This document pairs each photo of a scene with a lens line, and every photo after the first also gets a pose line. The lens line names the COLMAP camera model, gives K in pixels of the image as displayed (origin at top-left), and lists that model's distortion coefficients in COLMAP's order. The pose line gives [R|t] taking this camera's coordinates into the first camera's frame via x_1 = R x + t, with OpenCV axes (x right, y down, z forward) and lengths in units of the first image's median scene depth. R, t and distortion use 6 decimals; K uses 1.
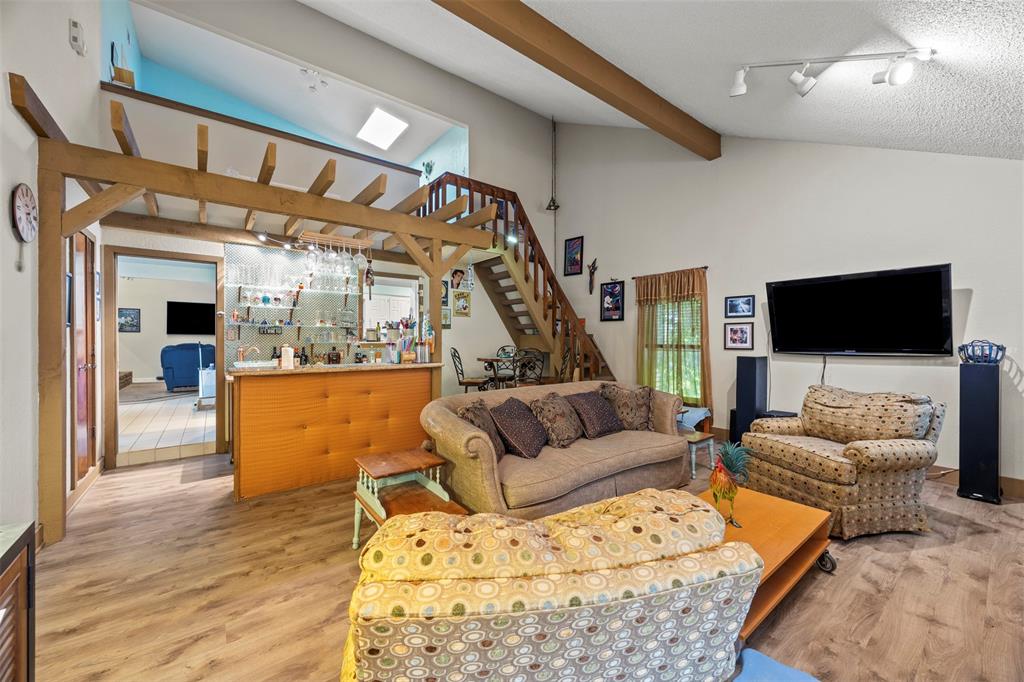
lens RADIAL K [[394.5, 0, 510.1], [0, 394.5, 341.5], [0, 0, 1]] dist [-0.001478, -0.000251]
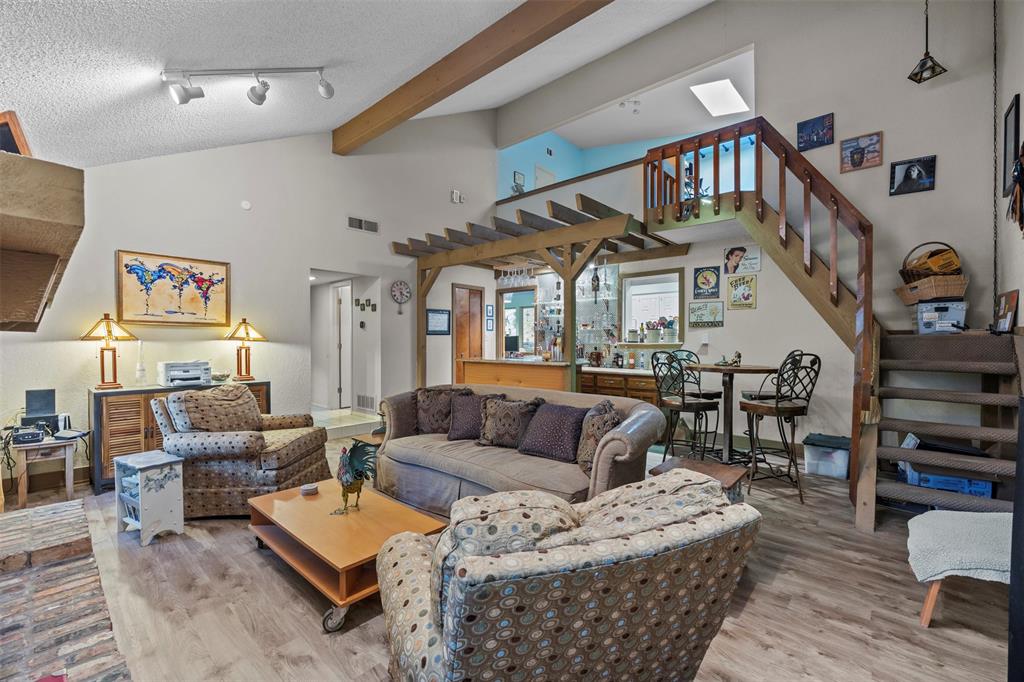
lens RADIAL K [[447.9, 0, 510.6], [0, 447.9, 342.3], [0, 0, 1]] dist [-0.015153, -0.000141]
pose [[0.157593, 0.003111, -0.987499, 0.788361], [-0.004757, 0.999986, 0.002391, -0.002006], [0.987493, 0.004321, 0.157605, 0.547508]]
